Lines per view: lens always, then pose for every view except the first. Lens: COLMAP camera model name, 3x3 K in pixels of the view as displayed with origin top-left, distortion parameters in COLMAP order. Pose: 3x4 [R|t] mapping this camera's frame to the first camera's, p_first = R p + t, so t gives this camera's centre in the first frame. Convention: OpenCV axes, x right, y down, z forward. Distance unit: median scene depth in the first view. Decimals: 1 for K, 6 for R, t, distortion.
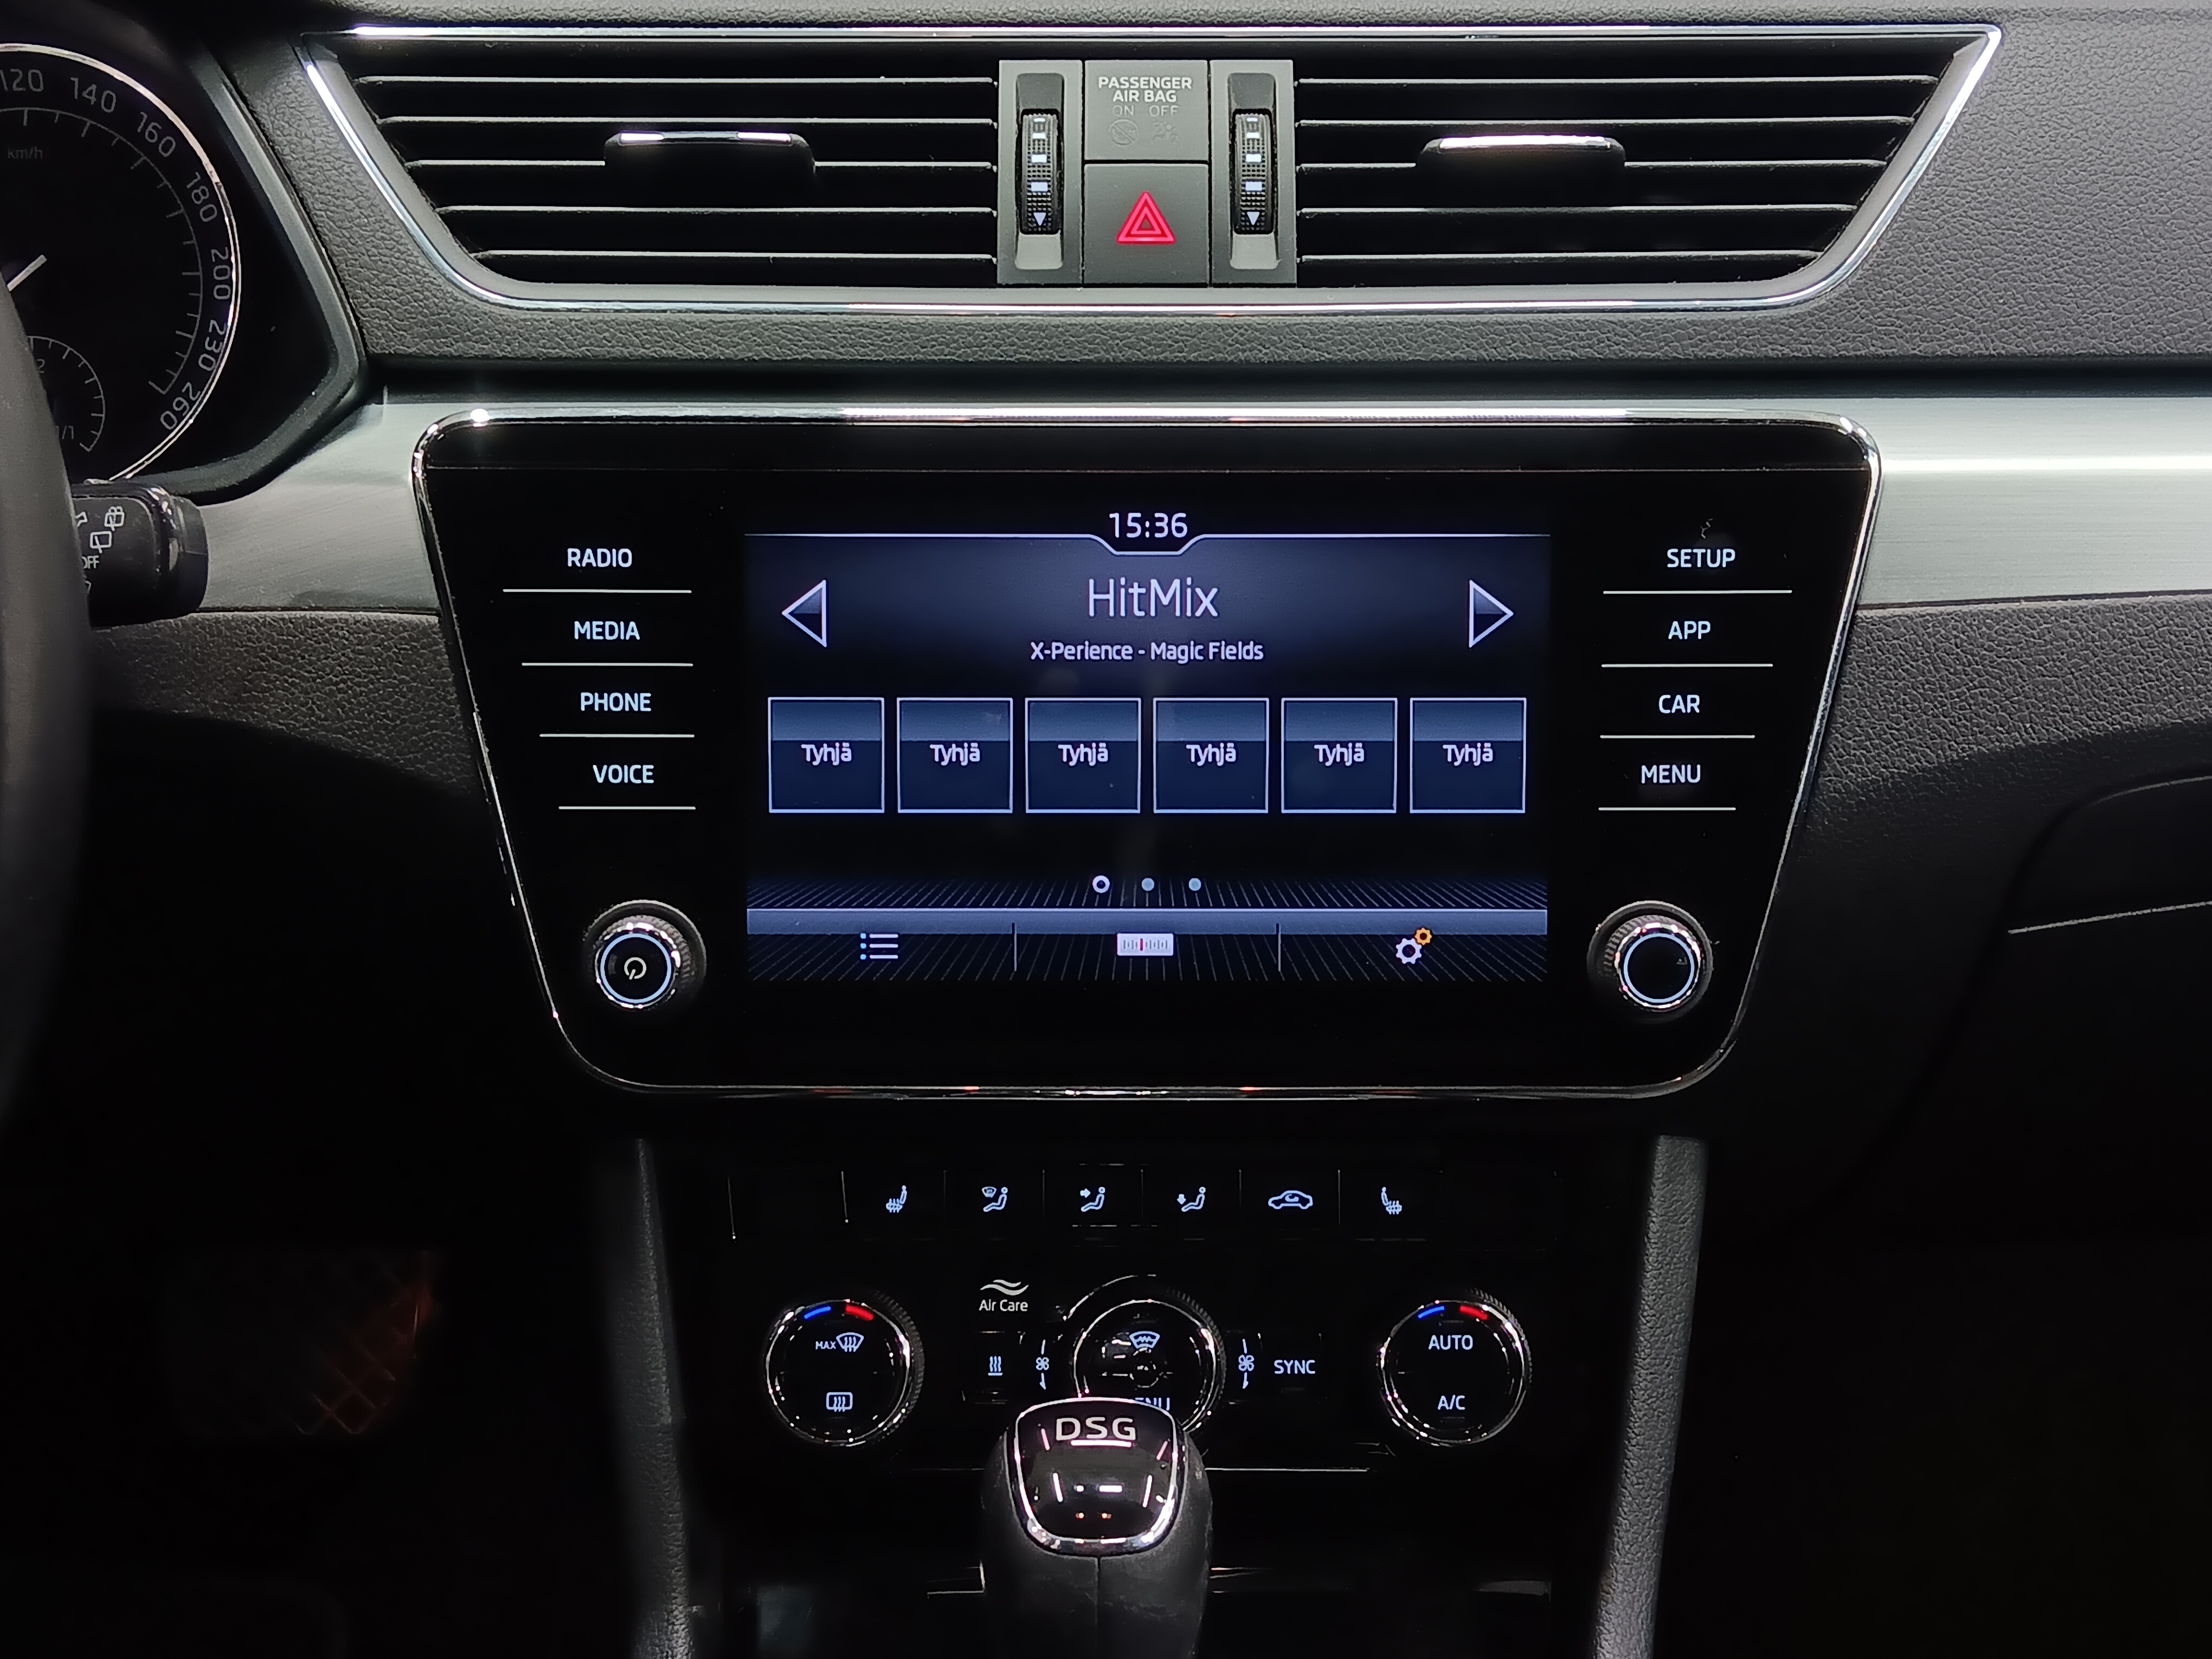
lens RADIAL K [[2621.6, 0, 1143.7], [0, 2621.6, 853.7], [0, 0, 1]] dist [0.072902, 0.000000]
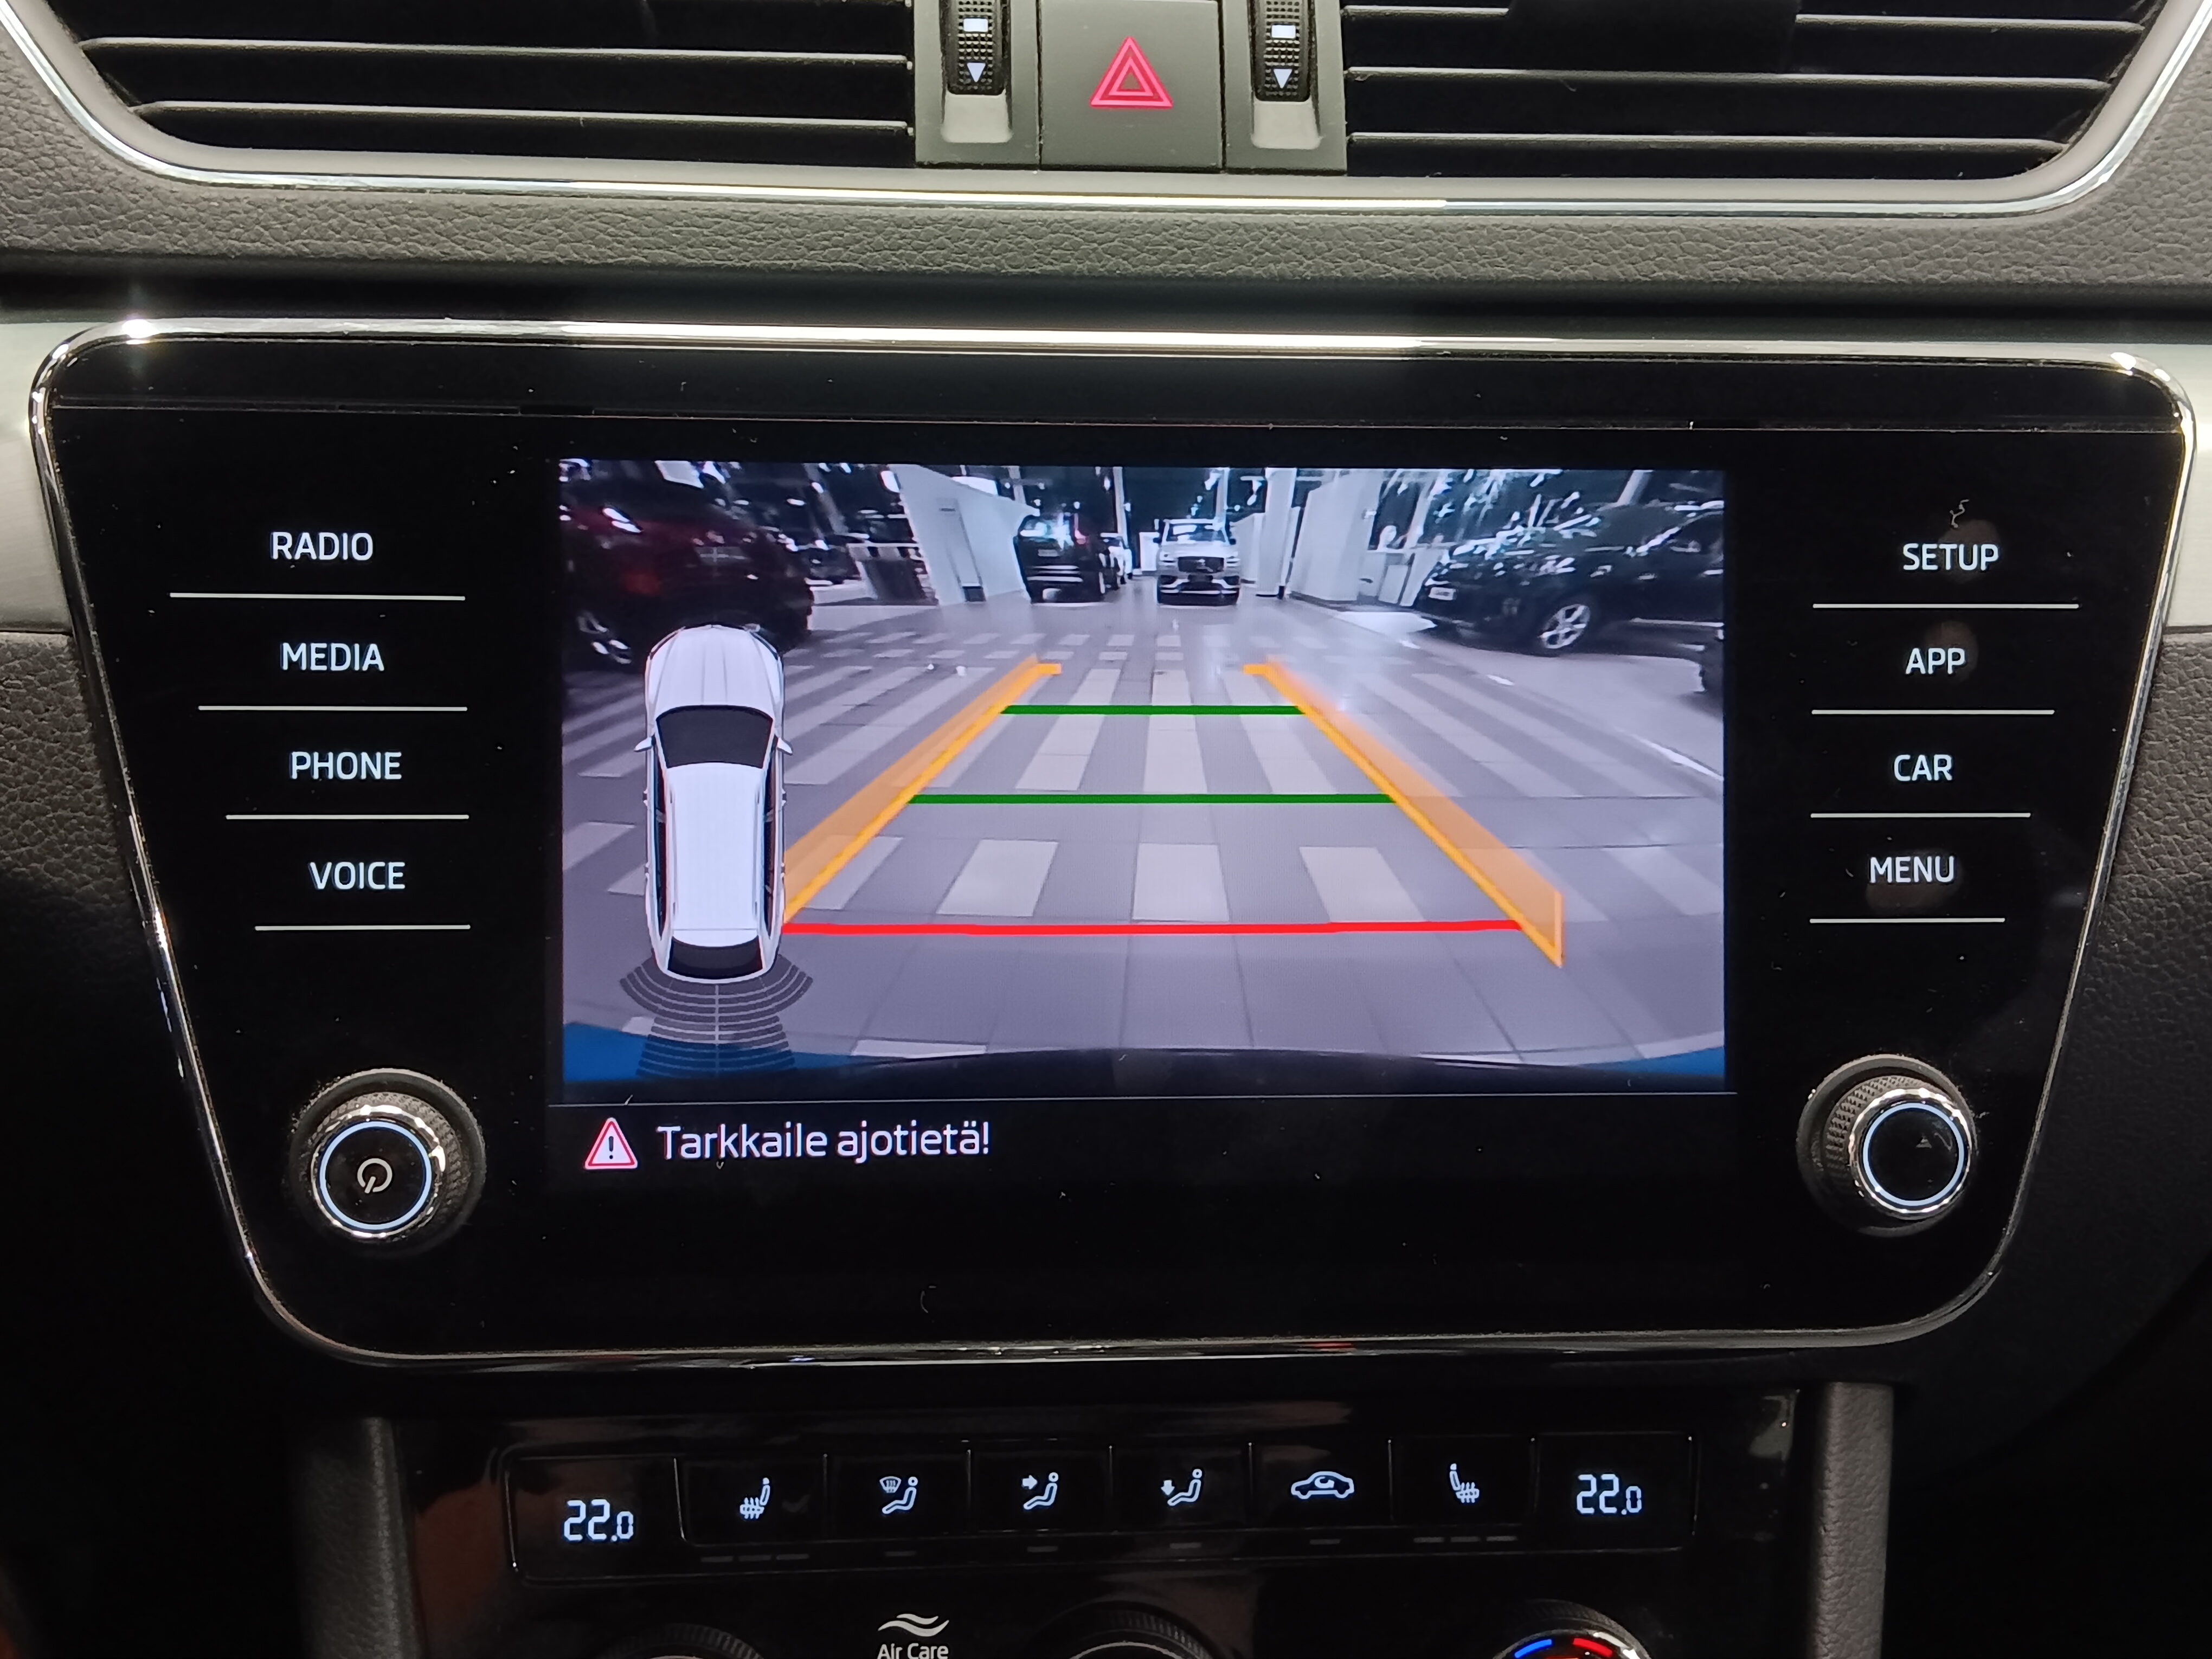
lens RADIAL K [[2621.6, 0, 1094.3], [0, 2621.6, 866.0], [0, 0, 1]] dist [0.072902, 0.000000]
pose [[0.996214, -0.003160, 0.086882, -0.070282], [0.007404, 0.998792, -0.048578, 0.000639], [-0.086624, 0.049037, 0.995034, 0.322156]]
